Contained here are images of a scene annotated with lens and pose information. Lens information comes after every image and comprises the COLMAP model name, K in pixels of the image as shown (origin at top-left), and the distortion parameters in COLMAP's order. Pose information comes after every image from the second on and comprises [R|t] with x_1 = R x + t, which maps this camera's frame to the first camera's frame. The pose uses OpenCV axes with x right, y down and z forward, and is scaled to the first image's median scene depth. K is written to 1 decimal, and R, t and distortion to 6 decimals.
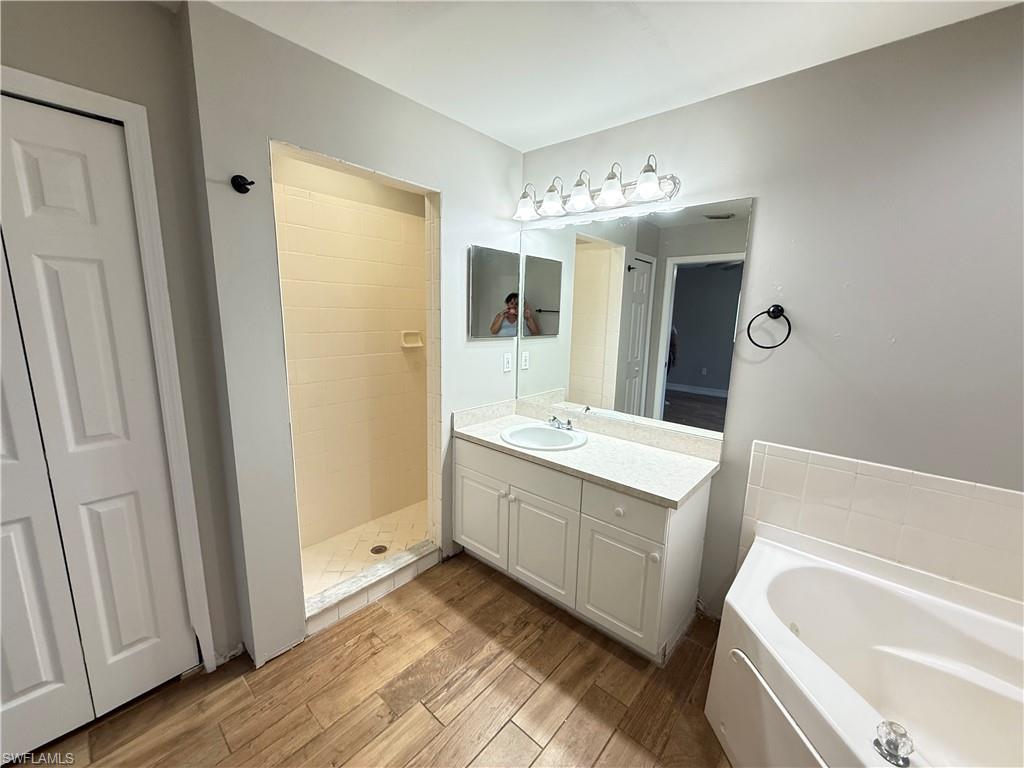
lens RADIAL K [[411.4, 0, 510.3], [0, 411.4, 384.8], [0, 0, 1]] dist [0.008998, -0.000358]
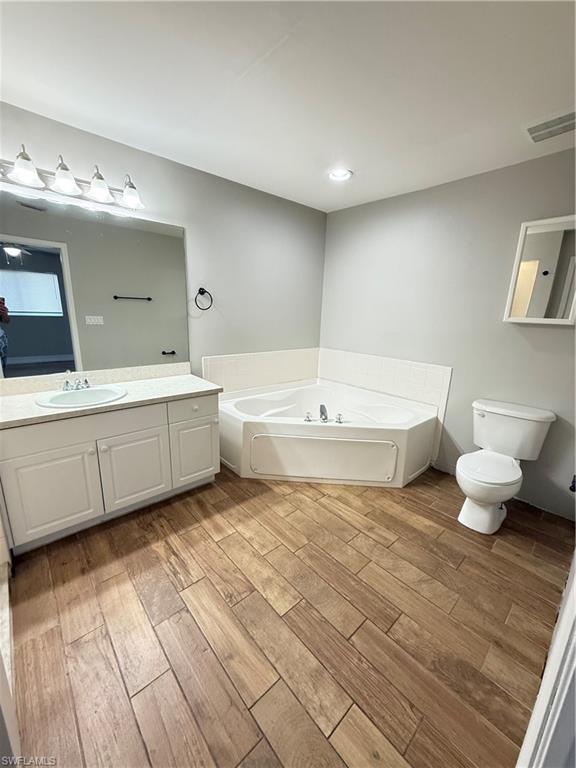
lens RADIAL K [[308.6, 0, 287.3], [0, 308.6, 382.0], [0, 0, 1]] dist [0.008998, -0.000358]
pose [[0.115890, -0.245476, 0.962451, -0.831446], [0.146457, 0.962611, 0.227881, -0.031676], [-0.982405, 0.114549, 0.147508, 0.394923]]
